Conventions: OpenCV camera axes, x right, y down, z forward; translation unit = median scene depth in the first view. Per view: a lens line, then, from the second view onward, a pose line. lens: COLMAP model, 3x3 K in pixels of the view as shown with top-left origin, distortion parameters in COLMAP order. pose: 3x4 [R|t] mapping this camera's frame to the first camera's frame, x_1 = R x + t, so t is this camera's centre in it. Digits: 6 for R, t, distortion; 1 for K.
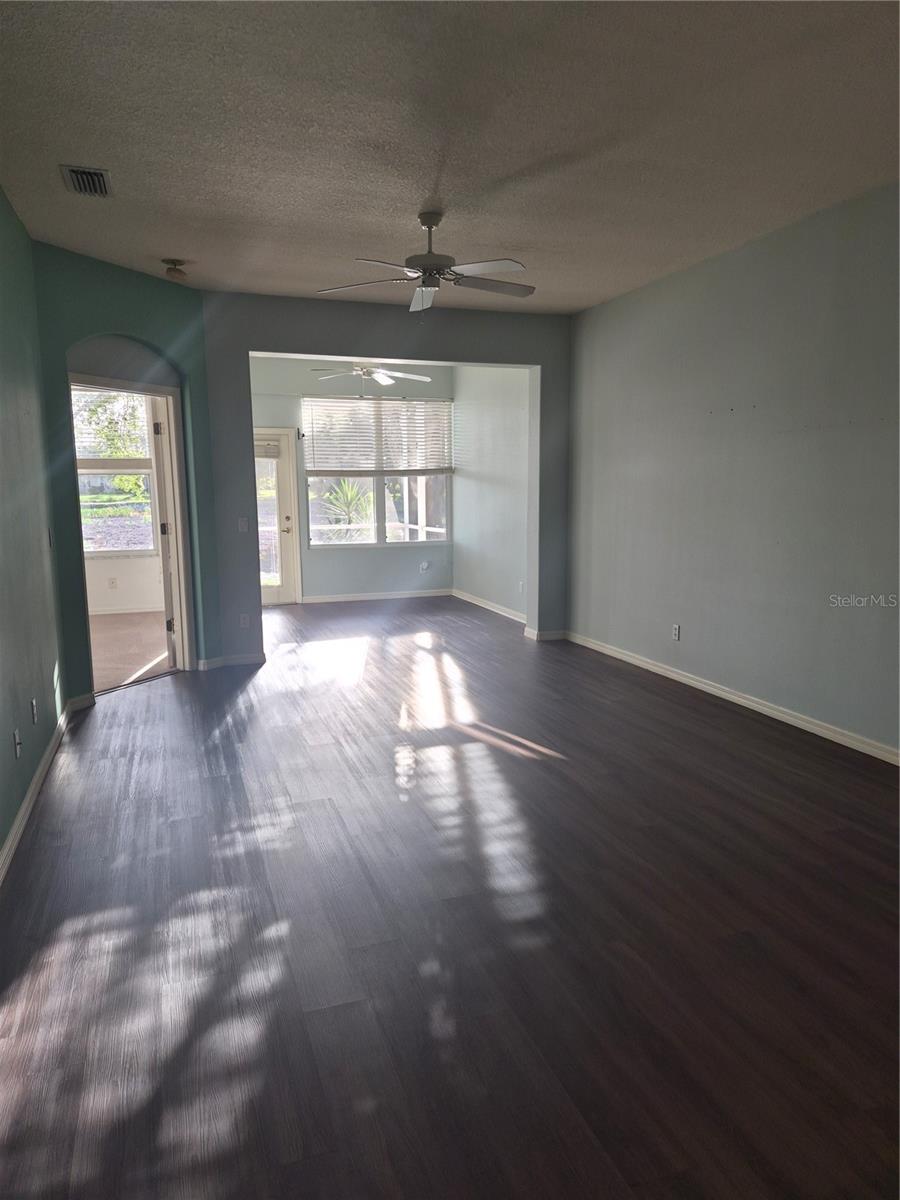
lens RADIAL K [[813.2, 0, 454.2], [0, 813.2, 599.1], [0, 0, 1]] dist [0.063043, -0.059233]
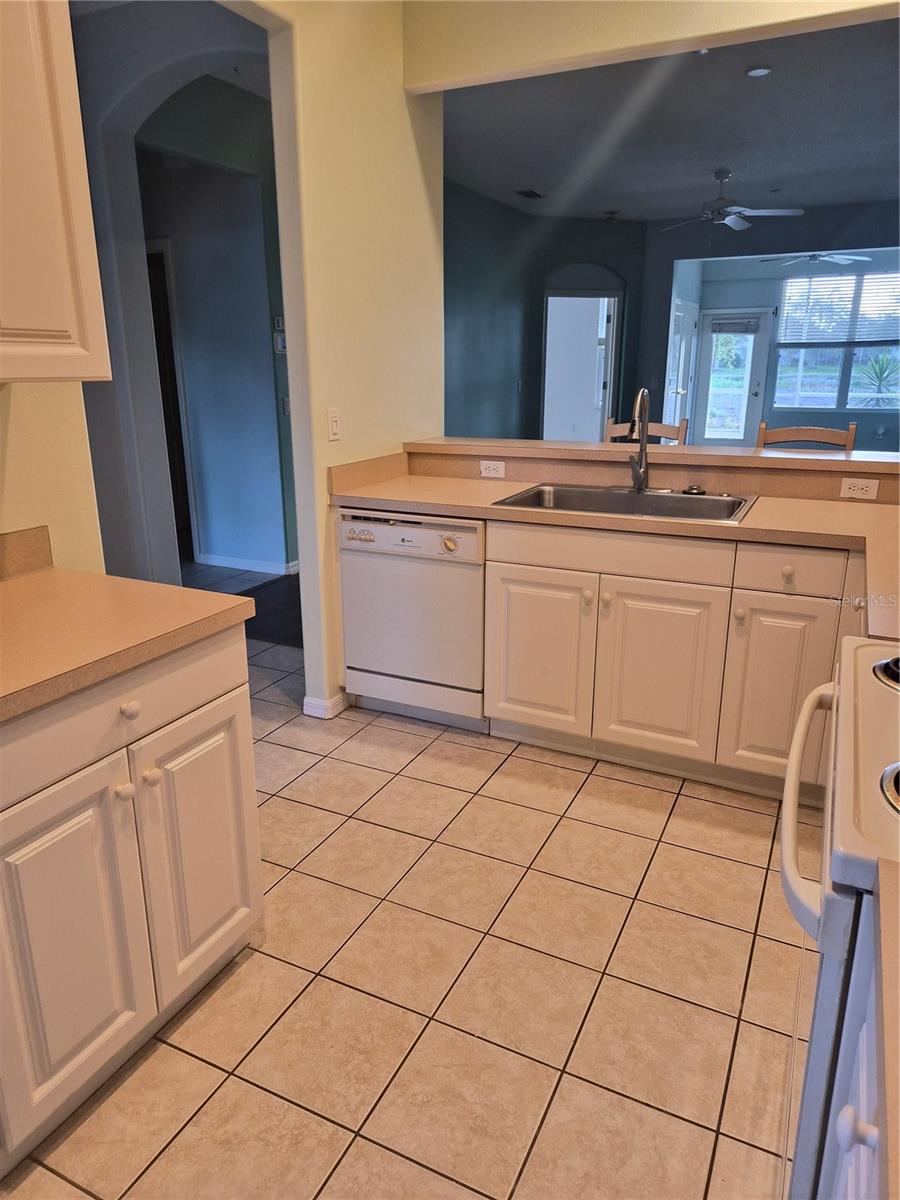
lens RADIAL K [[813.2, 0, 429.4], [0, 813.2, 596.8], [0, 0, 1]] dist [0.063043, -0.059233]
pose [[0.696799, 0.203497, -0.687794, 0.359090], [-0.102118, 0.977287, 0.185694, 0.032563], [0.709960, -0.059155, 0.701753, -0.225062]]
